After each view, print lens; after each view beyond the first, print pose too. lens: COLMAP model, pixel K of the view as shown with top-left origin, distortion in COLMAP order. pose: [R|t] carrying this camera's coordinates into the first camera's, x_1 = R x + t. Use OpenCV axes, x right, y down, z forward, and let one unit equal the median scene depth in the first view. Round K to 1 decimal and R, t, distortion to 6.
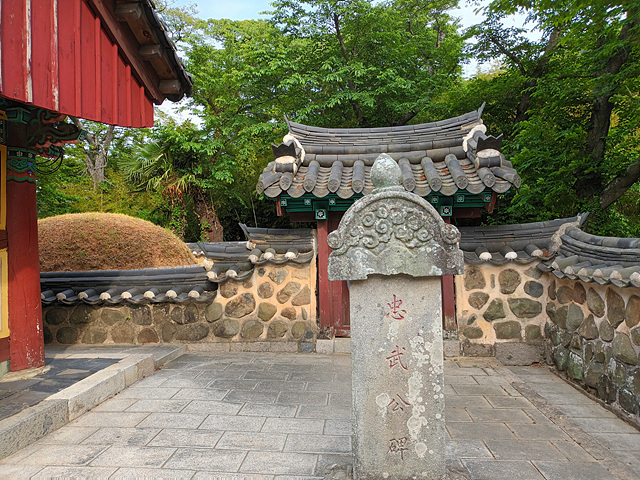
lens RADIAL K [[476.3, 0, 314.2], [0, 476.3, 249.3], [0, 0, 1]] dist [0.048519, -0.051814]
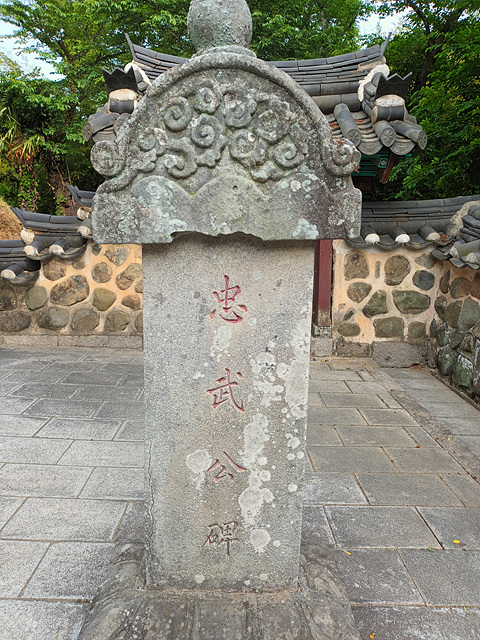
lens RADIAL K [[488.7, 0, 229.9], [0, 488.7, 340.2], [0, 0, 1]] dist [0.035915, -0.004991]
pose [[0.996113, 0.018919, 0.086024, 0.056916], [-0.036504, 0.977508, 0.207713, 0.023701], [-0.080160, -0.210046, 0.974400, 0.206023]]
